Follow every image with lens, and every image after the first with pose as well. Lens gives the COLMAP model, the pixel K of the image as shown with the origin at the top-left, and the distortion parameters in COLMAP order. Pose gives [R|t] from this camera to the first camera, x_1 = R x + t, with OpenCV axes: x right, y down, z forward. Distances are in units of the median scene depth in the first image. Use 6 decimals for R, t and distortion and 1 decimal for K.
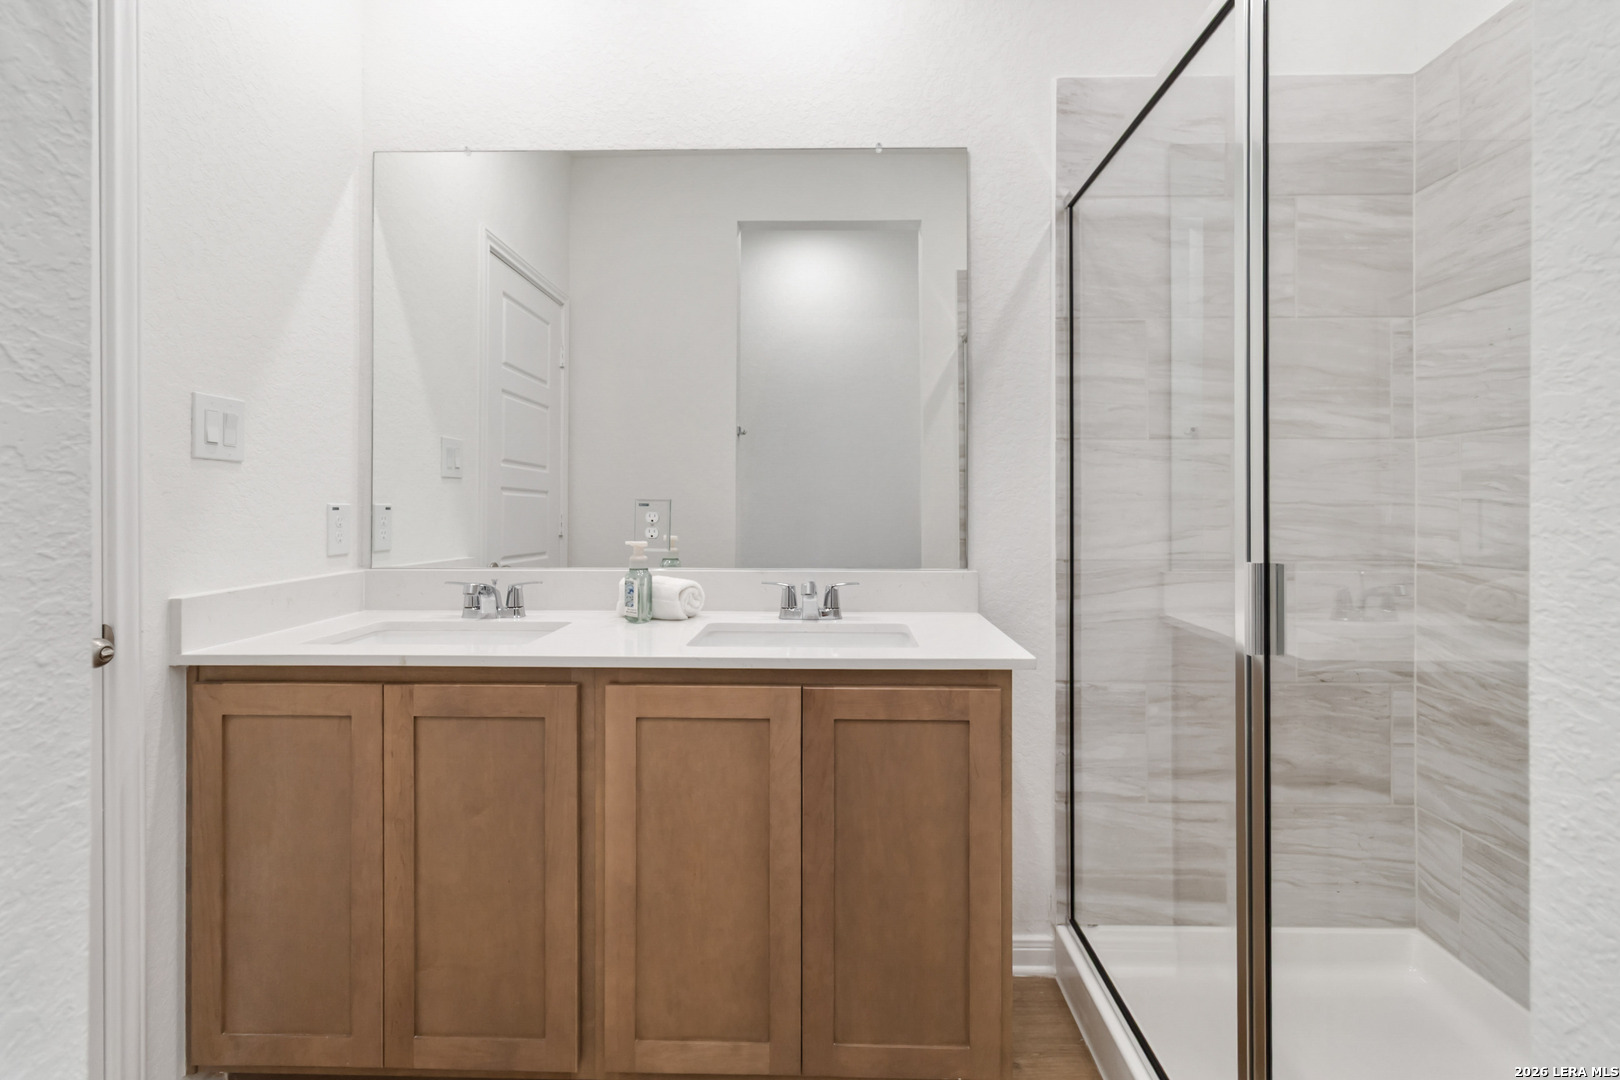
lens RADIAL K [[771.3, 0, 816.4], [0, 771.3, 510.2], [0, 0, 1]] dist [0.000283, 0.000221]
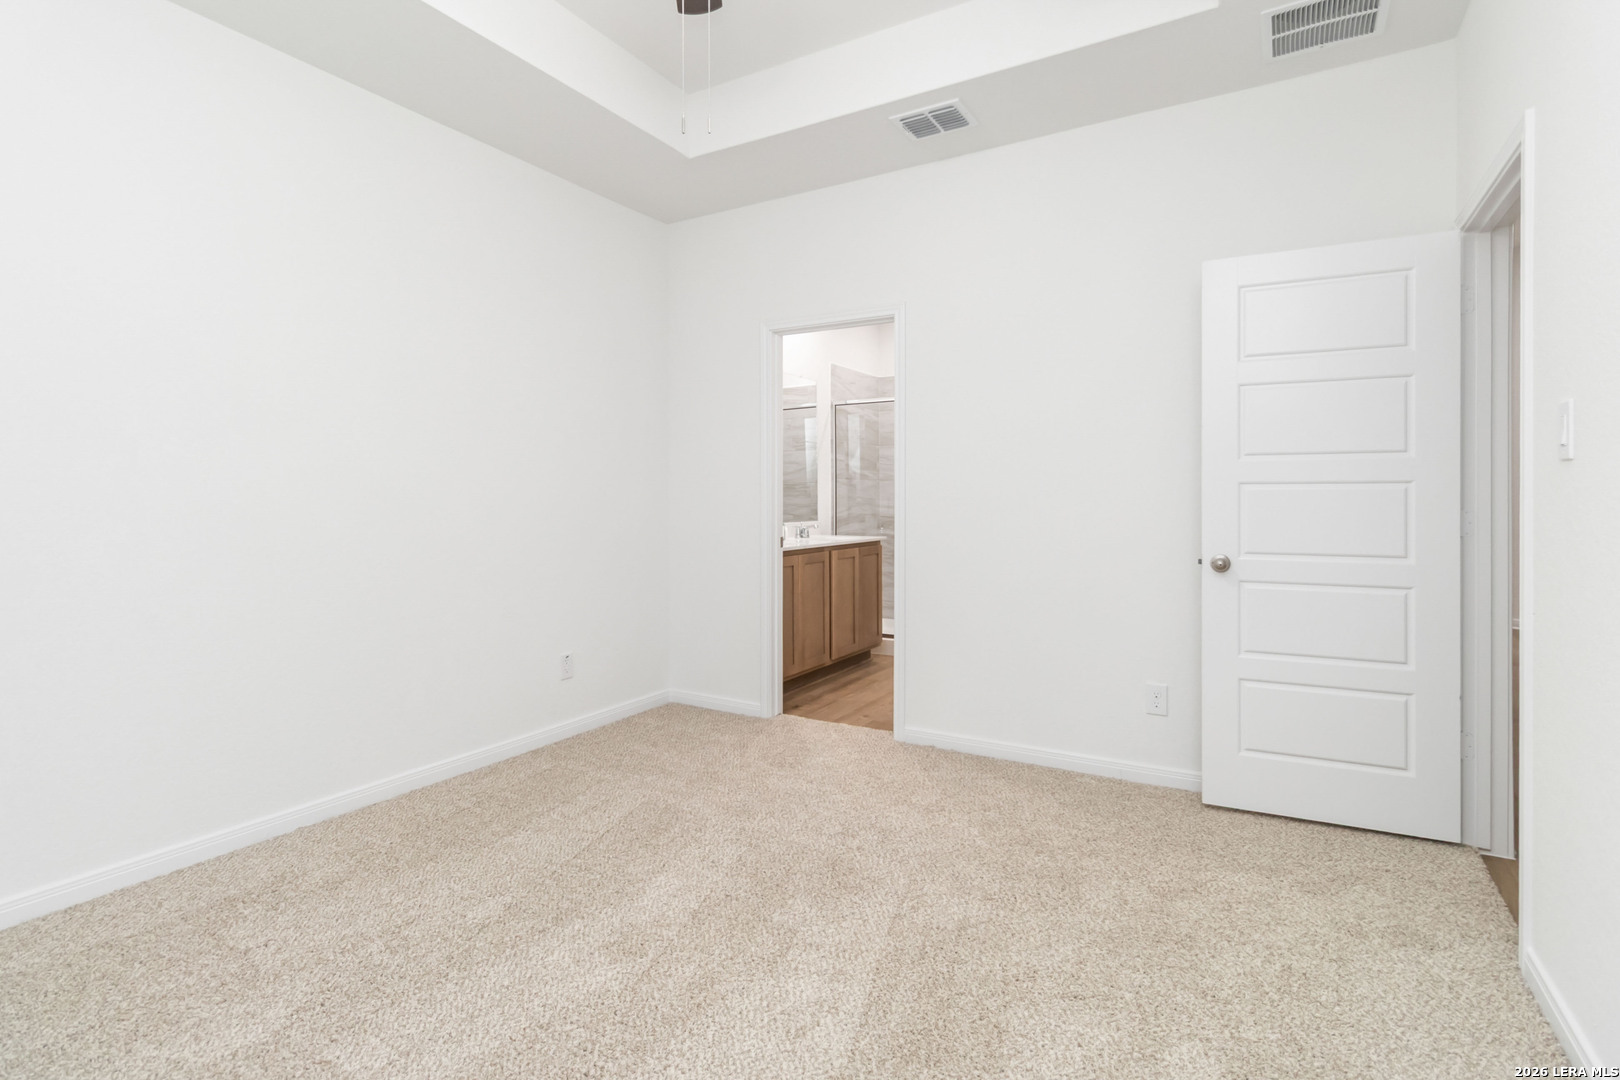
lens RADIAL K [[771.3, 0, 816.4], [0, 771.3, 510.2], [0, 0, 1]] dist [0.000283, 0.000221]
pose [[0.485166, -0.015275, 0.874288, -3.373540], [0.005469, 0.999881, 0.014434, -0.012051], [-0.874405, -0.002222, 0.485192, -0.642485]]
